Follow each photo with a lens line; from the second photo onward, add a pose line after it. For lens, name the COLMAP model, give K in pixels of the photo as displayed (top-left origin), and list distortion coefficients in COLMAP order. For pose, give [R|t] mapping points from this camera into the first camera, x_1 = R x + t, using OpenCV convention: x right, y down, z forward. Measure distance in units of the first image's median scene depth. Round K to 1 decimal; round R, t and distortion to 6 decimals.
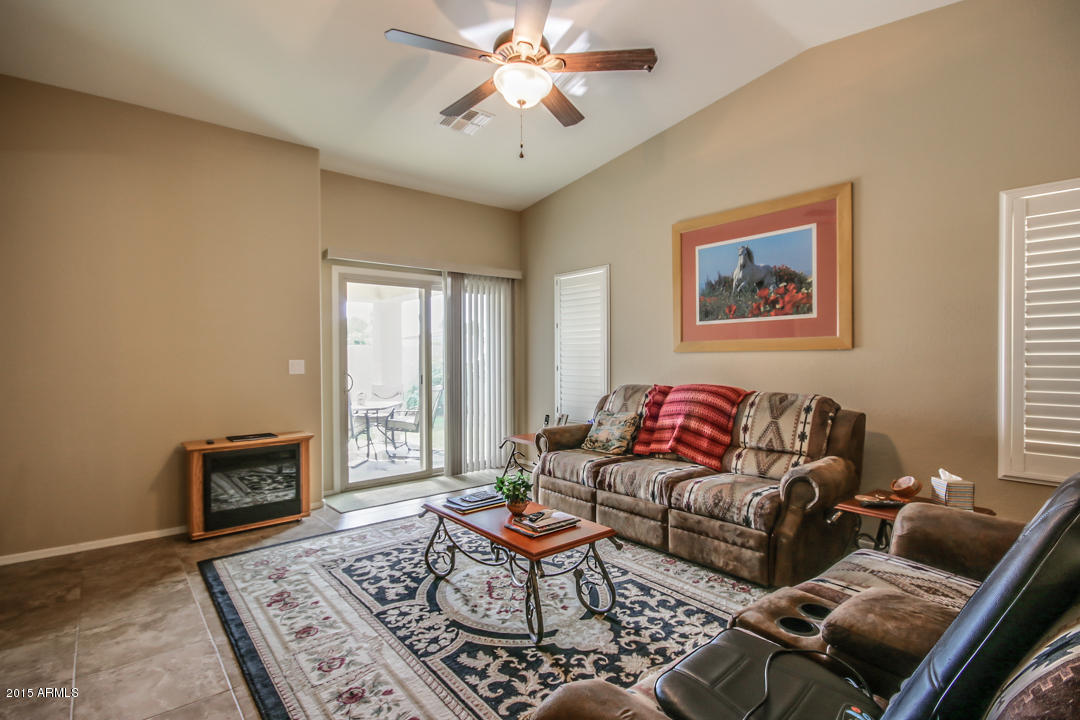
lens RADIAL K [[520.5, 0, 541.4], [0, 520.5, 363.7], [0, 0, 1]] dist [0.001788, 0.000203]
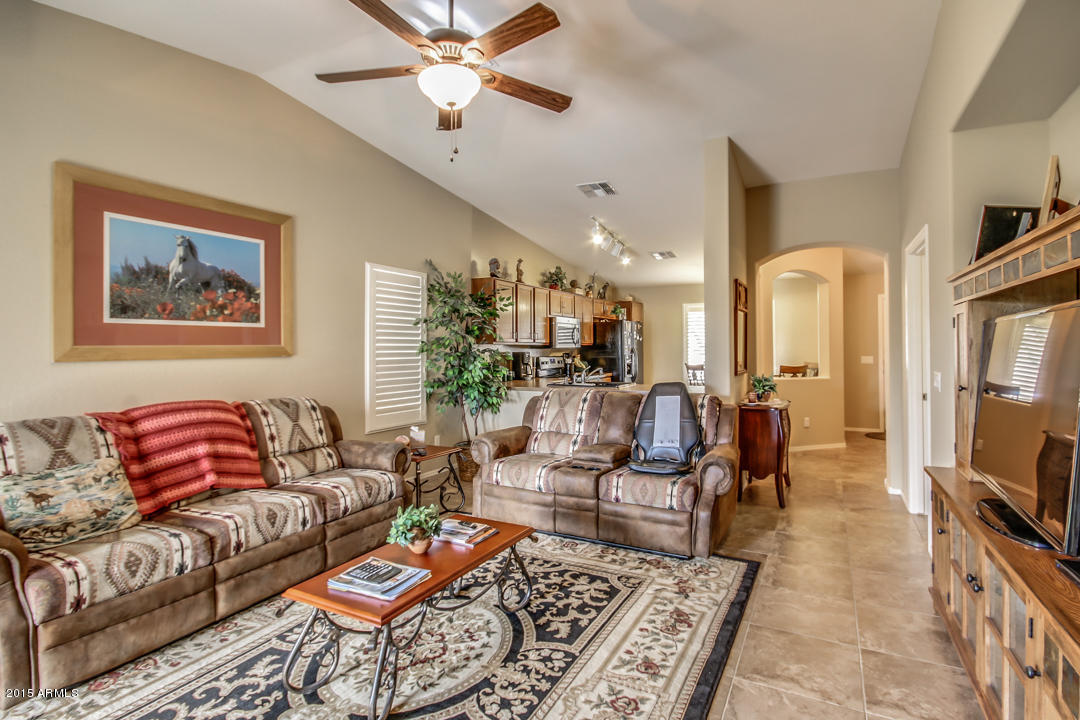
lens RADIAL K [[559.3, 0, 541.0], [0, 559.3, 350.9], [0, 0, 1]] dist [0.001843, 0.000017]
pose [[-0.388441, -0.001571, 0.921472, -0.770440], [0.017857, 0.999798, 0.009232, -0.040017], [-0.921301, 0.020040, -0.388334, 0.922510]]
